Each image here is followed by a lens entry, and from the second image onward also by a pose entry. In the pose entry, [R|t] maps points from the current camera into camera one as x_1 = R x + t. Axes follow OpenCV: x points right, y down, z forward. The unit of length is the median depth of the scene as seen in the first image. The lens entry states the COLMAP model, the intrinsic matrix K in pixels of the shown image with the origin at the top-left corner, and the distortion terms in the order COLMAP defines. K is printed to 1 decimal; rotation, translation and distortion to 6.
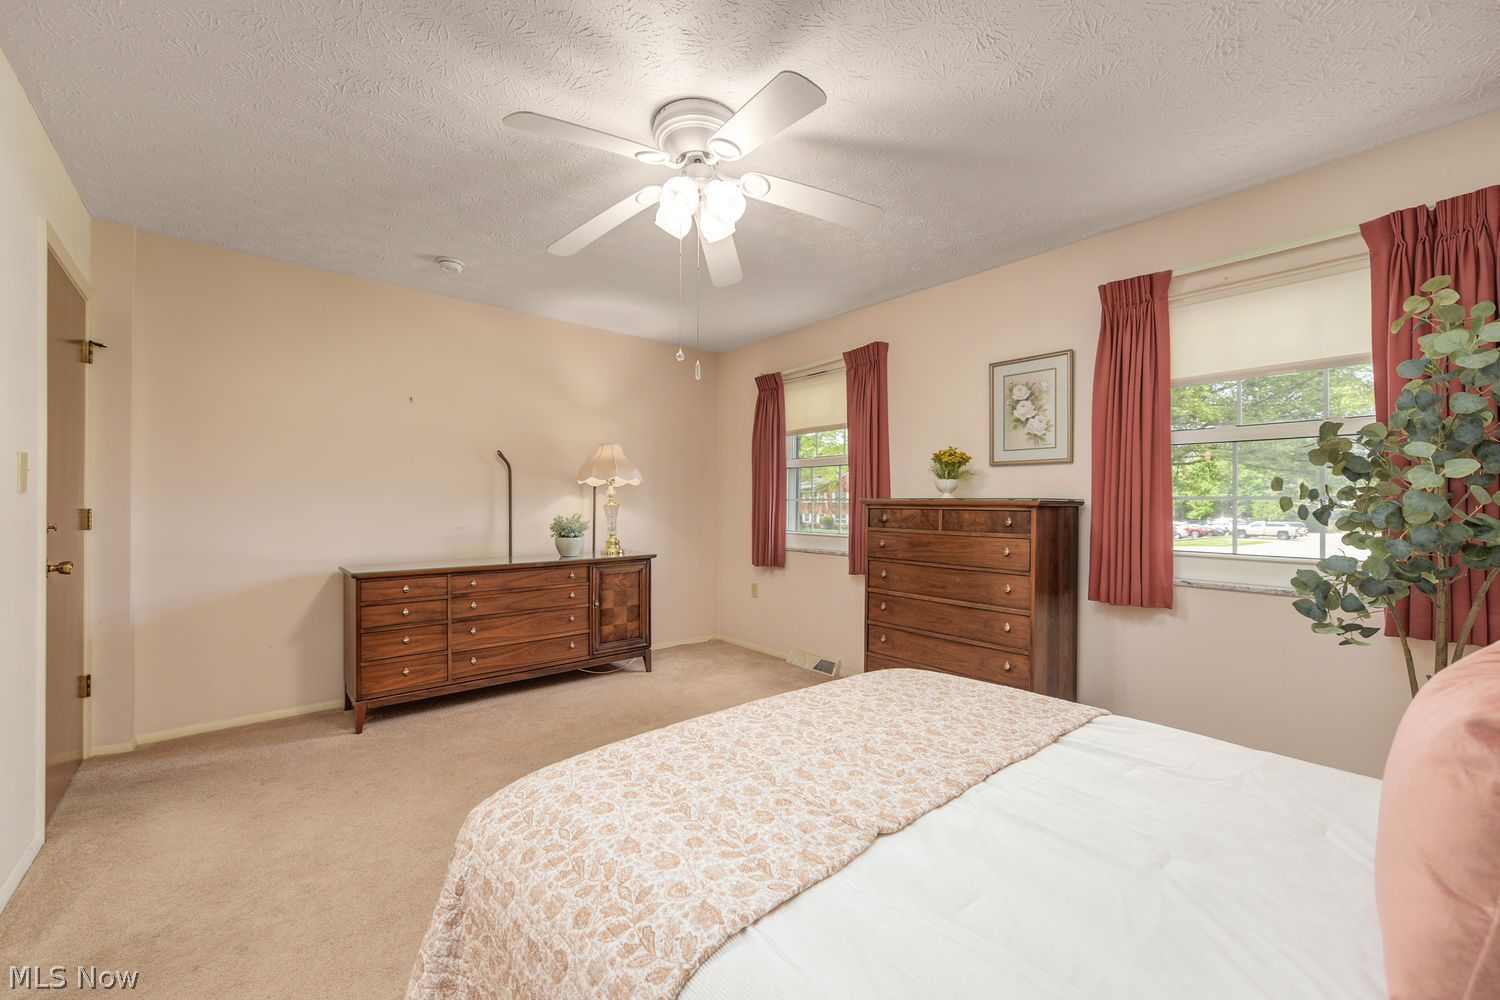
lens RADIAL K [[594.4, 0, 749.6], [0, 594.4, 511.3], [0, 0, 1]] dist [-0.002957, -0.000630]
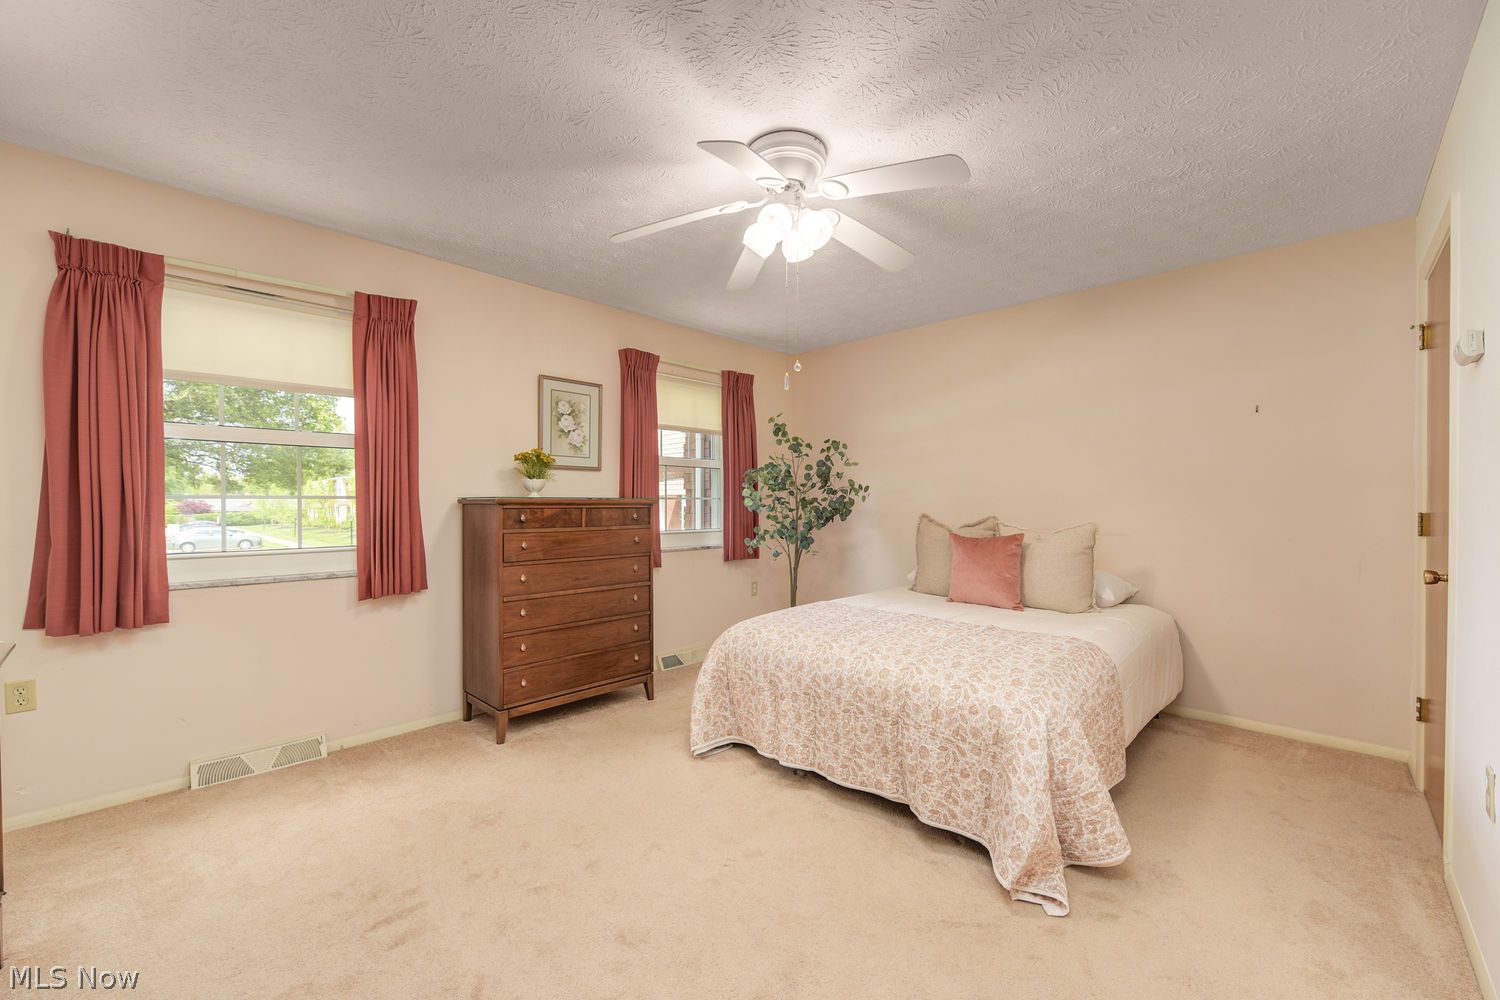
lens RADIAL K [[594.4, 0, 749.6], [0, 594.4, 511.3], [0, 0, 1]] dist [-0.002957, -0.000630]
pose [[-0.091546, -0.020845, 0.995583, -0.755285], [0.011352, 0.999694, 0.021974, -0.016641], [-0.995736, 0.013314, -0.091281, 0.748746]]
